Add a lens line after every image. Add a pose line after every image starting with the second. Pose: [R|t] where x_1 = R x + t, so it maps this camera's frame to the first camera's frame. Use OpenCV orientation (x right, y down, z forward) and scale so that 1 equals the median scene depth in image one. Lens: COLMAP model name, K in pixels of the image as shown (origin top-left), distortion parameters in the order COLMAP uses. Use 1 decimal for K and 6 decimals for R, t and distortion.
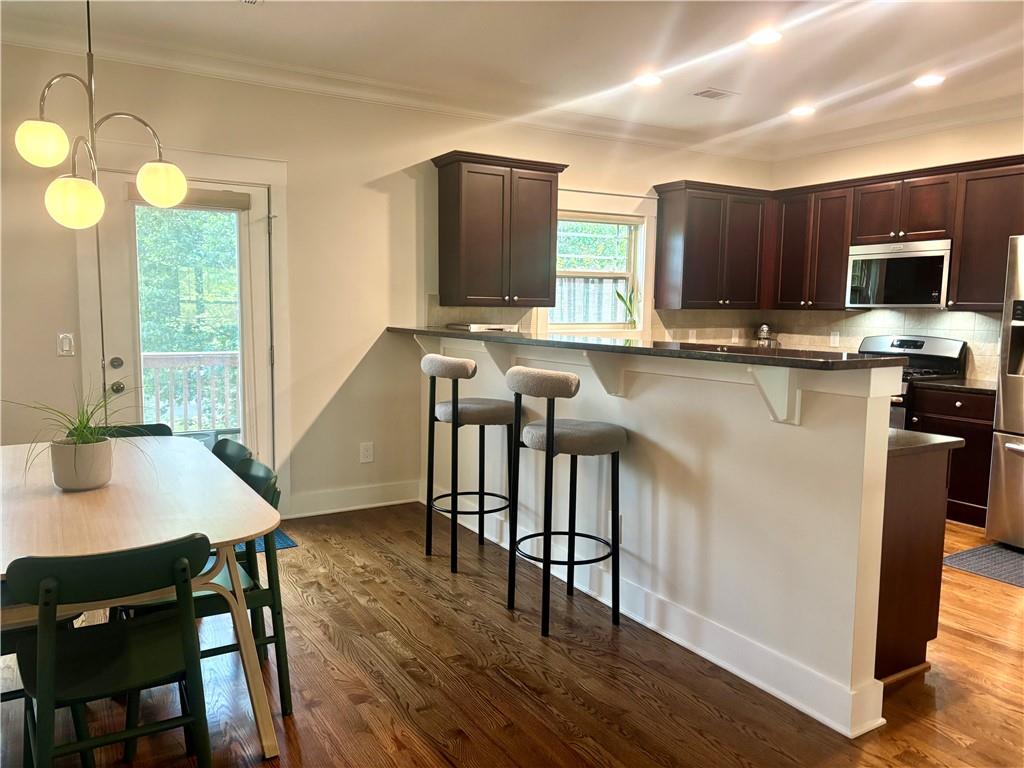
lens RADIAL K [[774.3, 0, 511.5], [0, 774.3, 393.4], [0, 0, 1]] dist [0.092201, -0.125188]
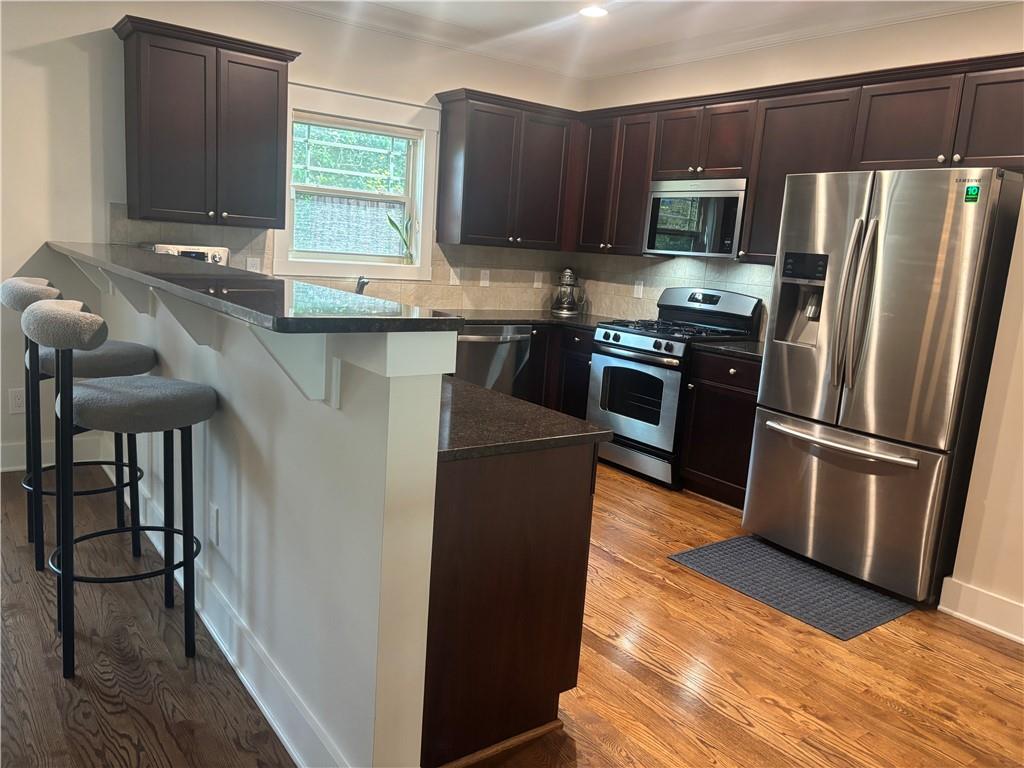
lens RADIAL K [[779.1, 0, 512.0], [0, 779.1, 384.0], [0, 0, 1]] dist [0.090166, -0.156798]
pose [[0.994127, 0.039311, 0.100824, 0.207277], [-0.045961, 0.996859, 0.064502, -0.014327], [-0.097972, -0.068757, 0.992811, 0.144299]]
